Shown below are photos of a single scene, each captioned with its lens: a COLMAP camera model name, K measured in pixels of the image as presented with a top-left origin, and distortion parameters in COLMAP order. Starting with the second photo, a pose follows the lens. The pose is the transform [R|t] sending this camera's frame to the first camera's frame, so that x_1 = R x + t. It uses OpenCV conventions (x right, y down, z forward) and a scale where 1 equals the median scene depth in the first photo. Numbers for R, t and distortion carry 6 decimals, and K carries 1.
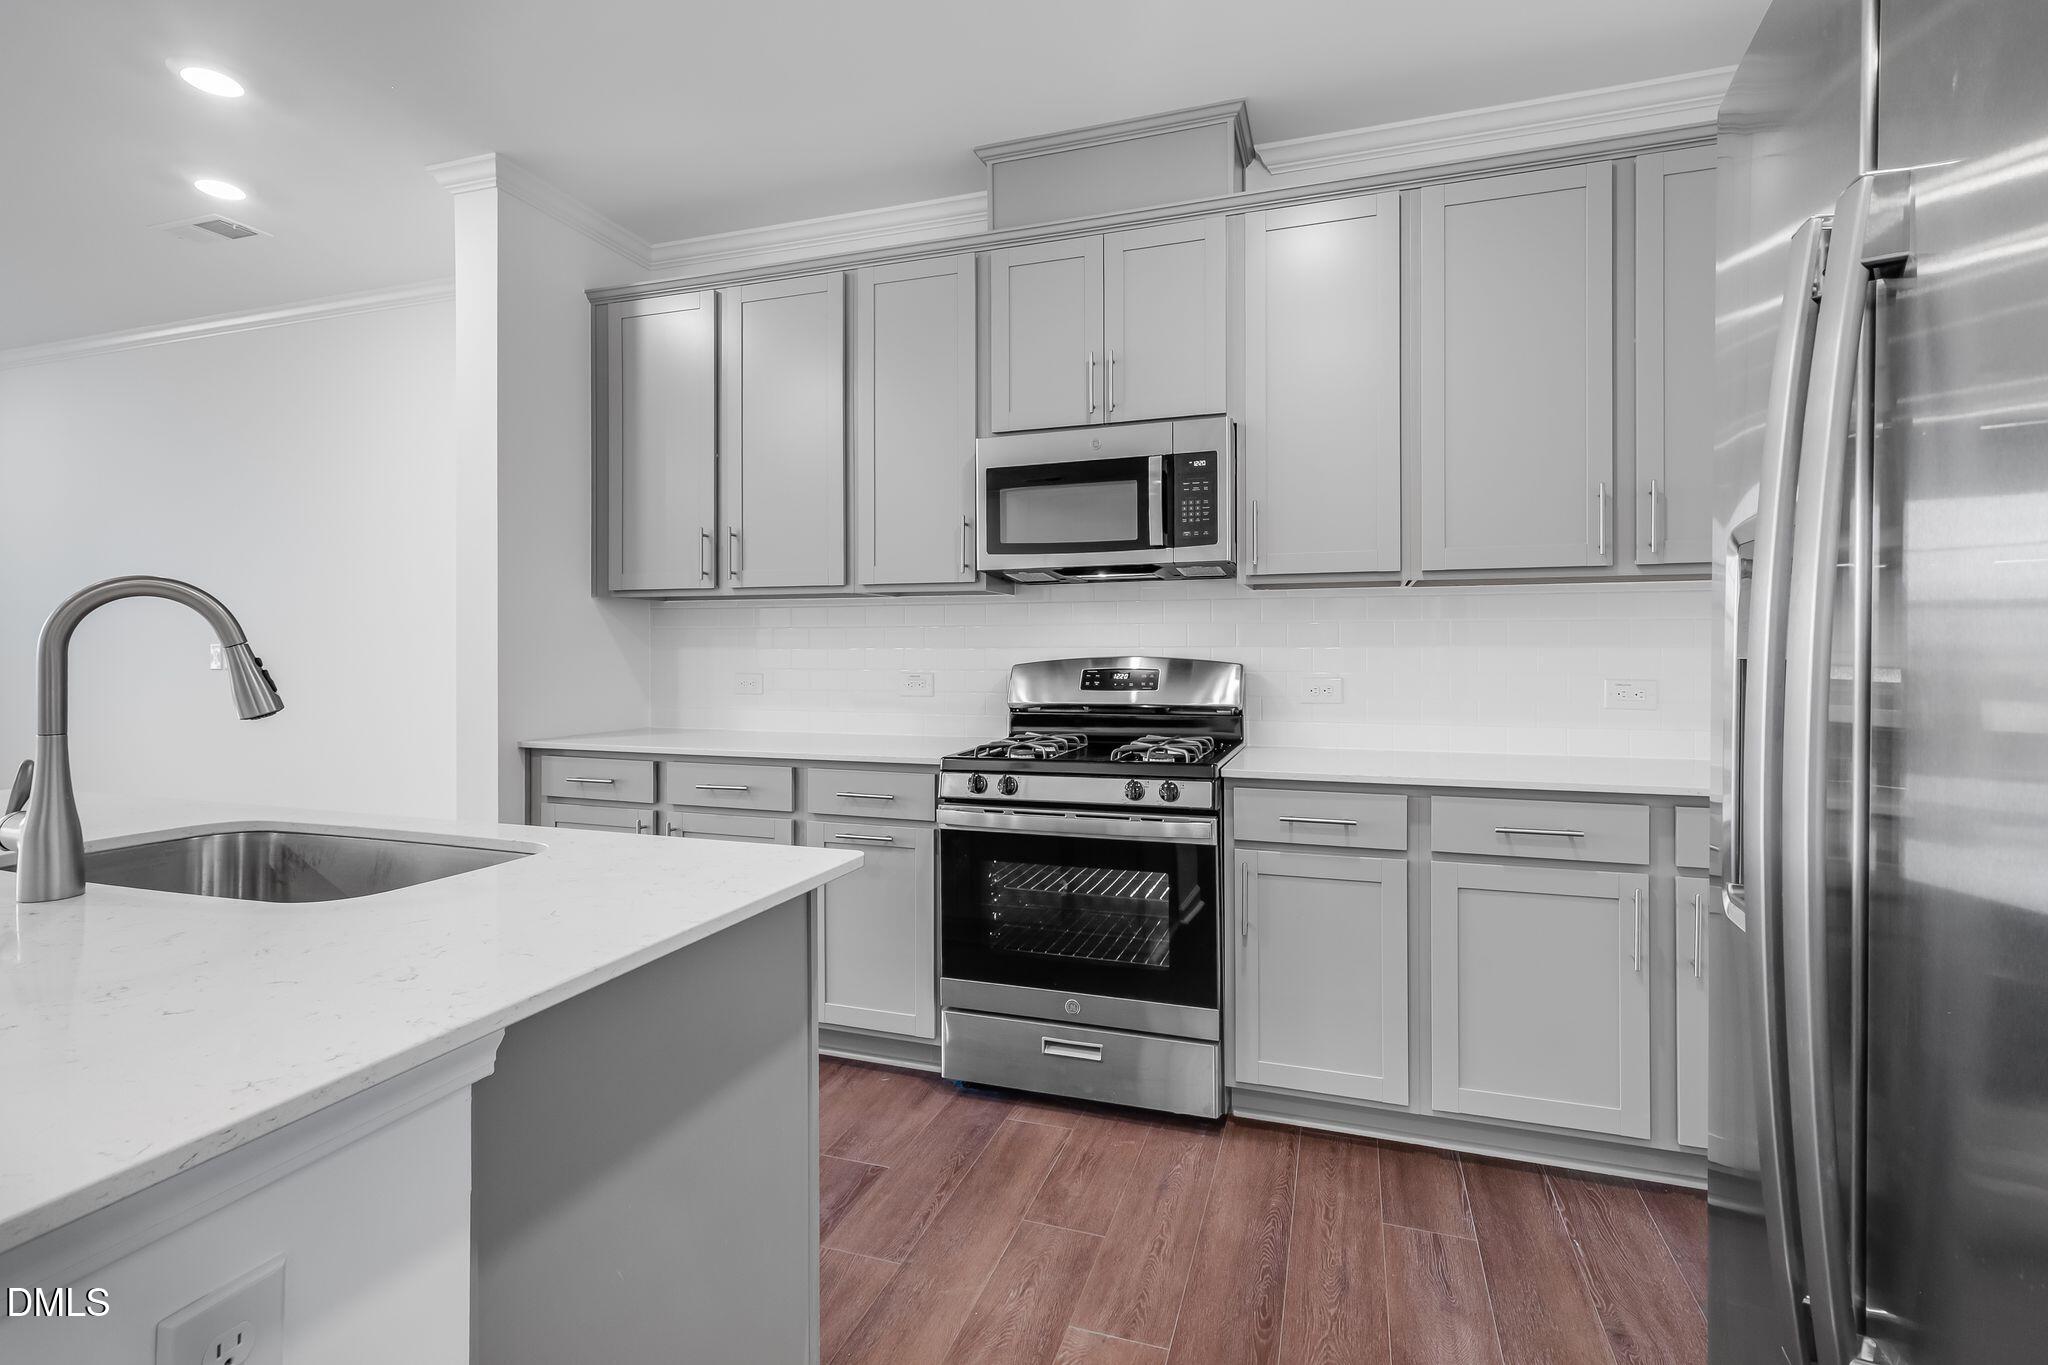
lens RADIAL K [[961.2, 0, 1017.9], [0, 961.2, 651.0], [0, 0, 1]] dist [0.001284, 0.000192]
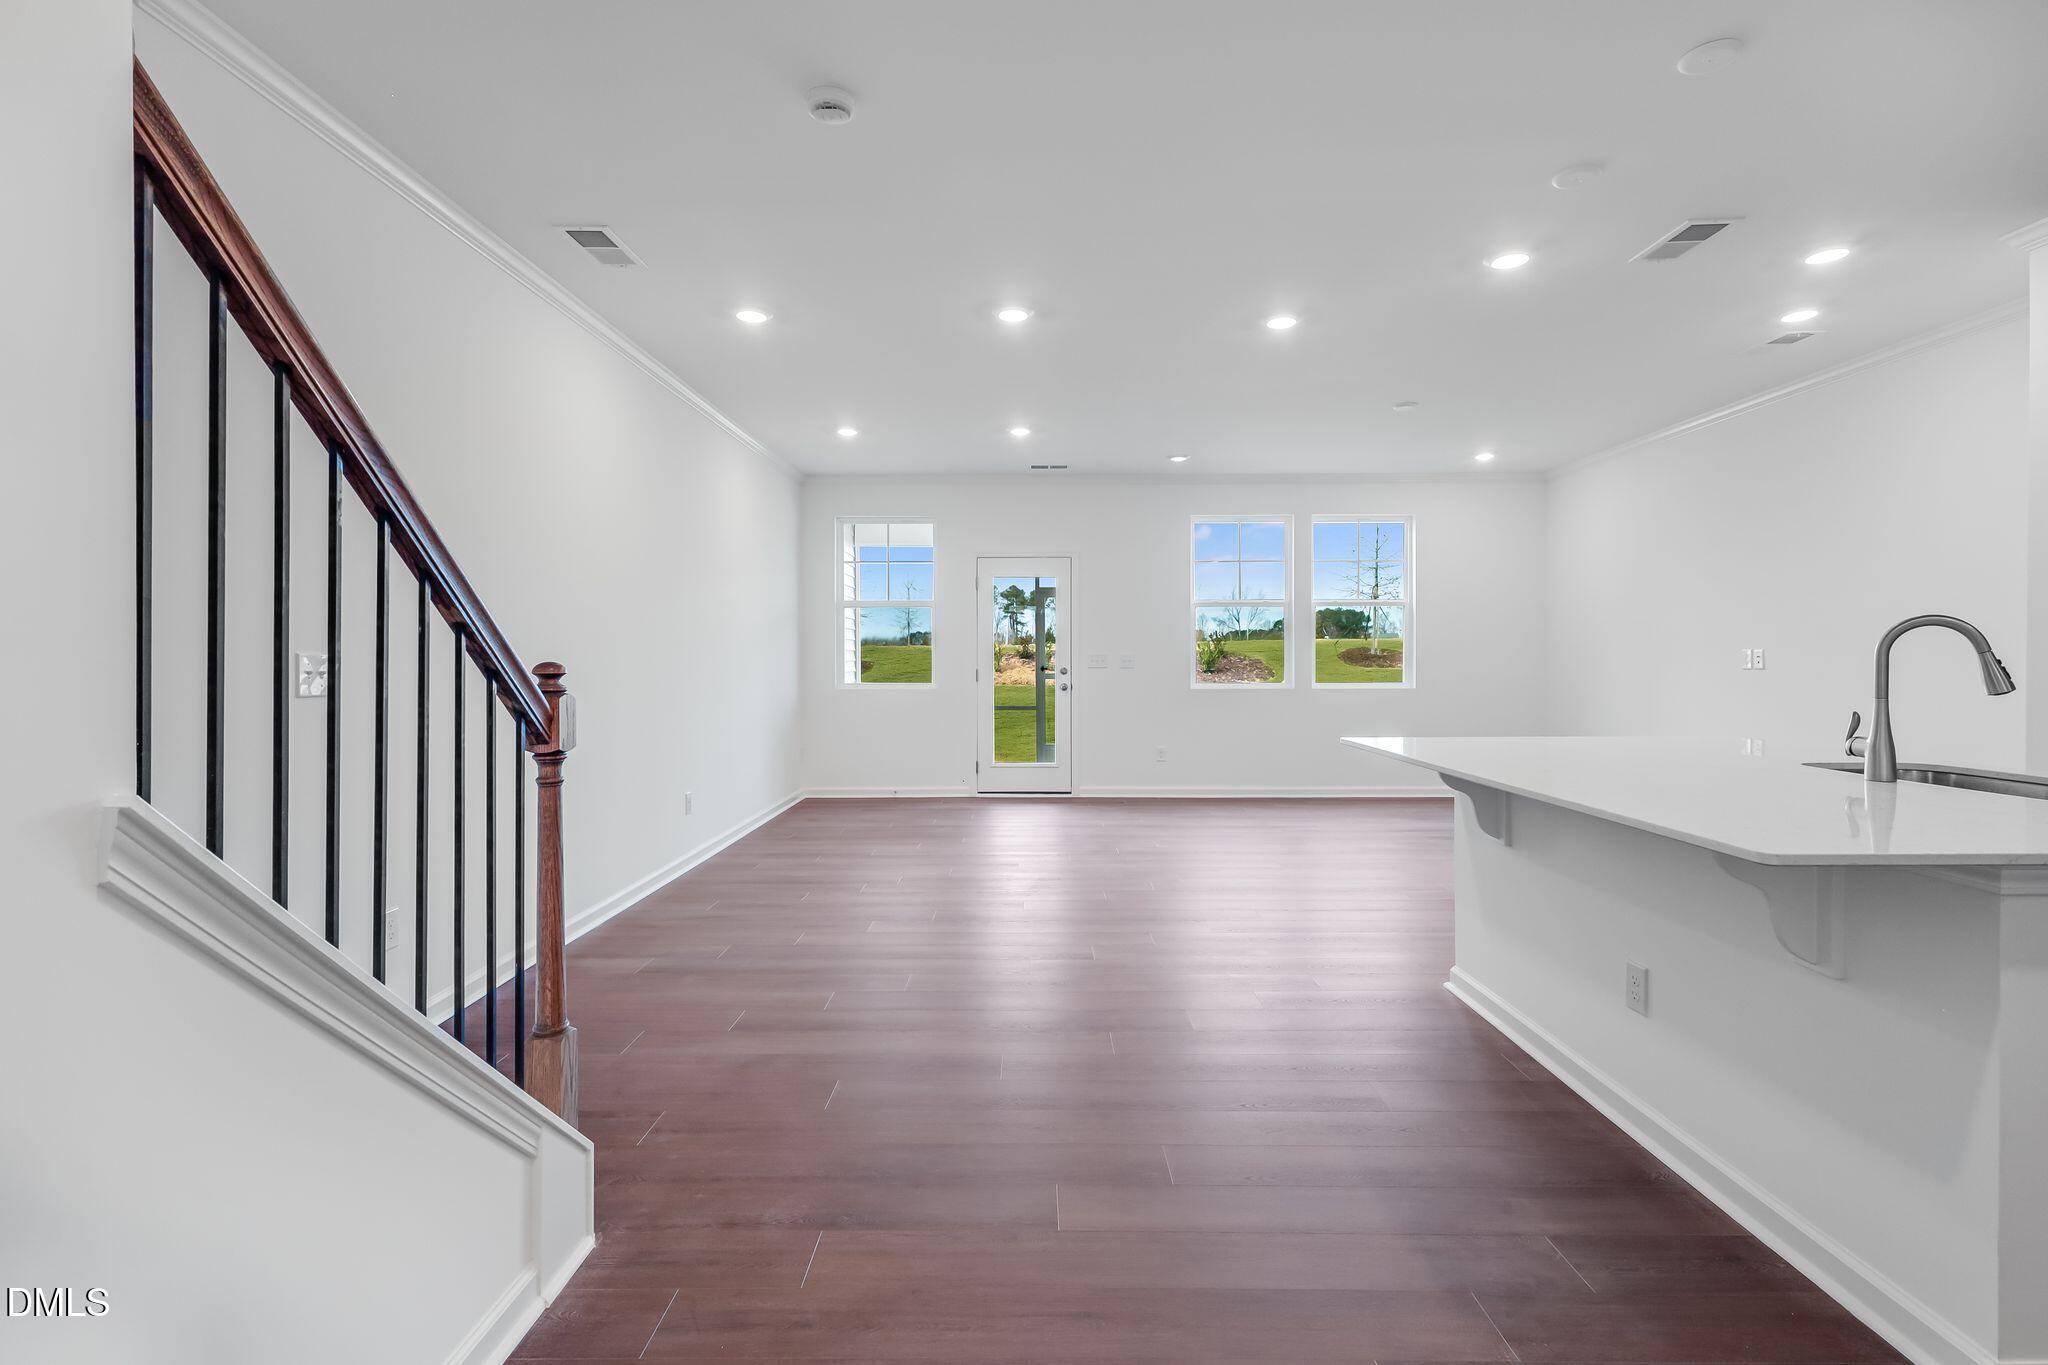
lens RADIAL K [[945.2, 0, 1024.4], [0, 945.2, 667.6], [0, 0, 1]] dist [0.000372, 0.000283]
pose [[0.311974, 0.008511, -0.950052, 0.125671], [0.005608, 0.999926, 0.010799, -0.003068], [0.950074, -0.008696, 0.311904, -0.554154]]
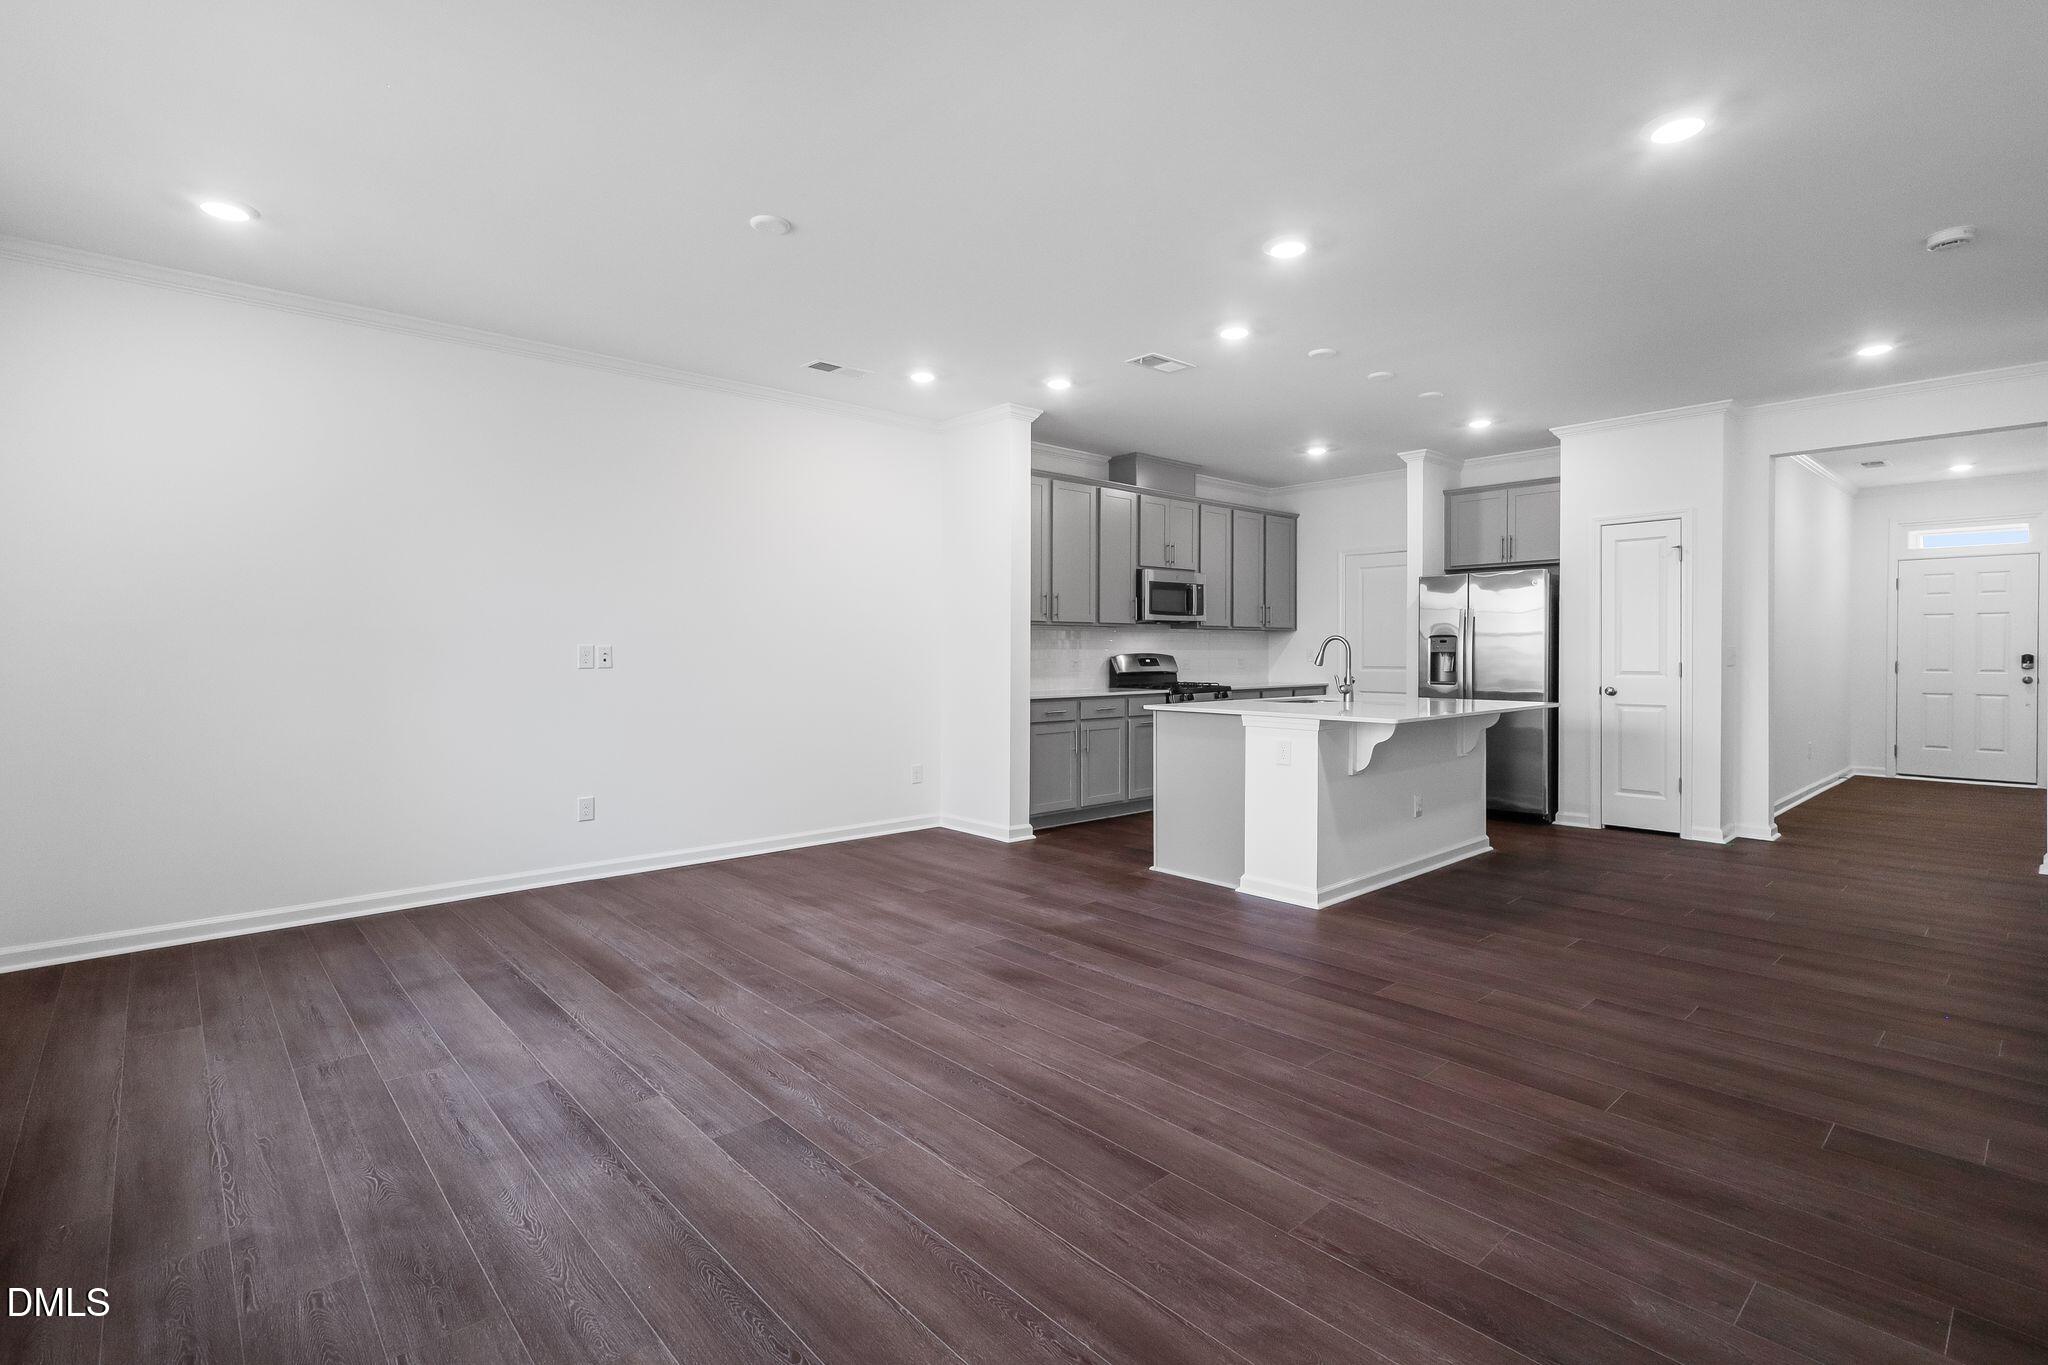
lens RADIAL K [[952.1, 0, 1017.8], [0, 952.1, 652.9], [0, 0, 1]] dist [-0.001714, 0.000041]
pose [[0.489568, -0.003867, 0.871957, -2.637142], [0.001278, 0.999992, 0.003718, -0.005624], [-0.871964, -0.000705, 0.489569, 0.037545]]
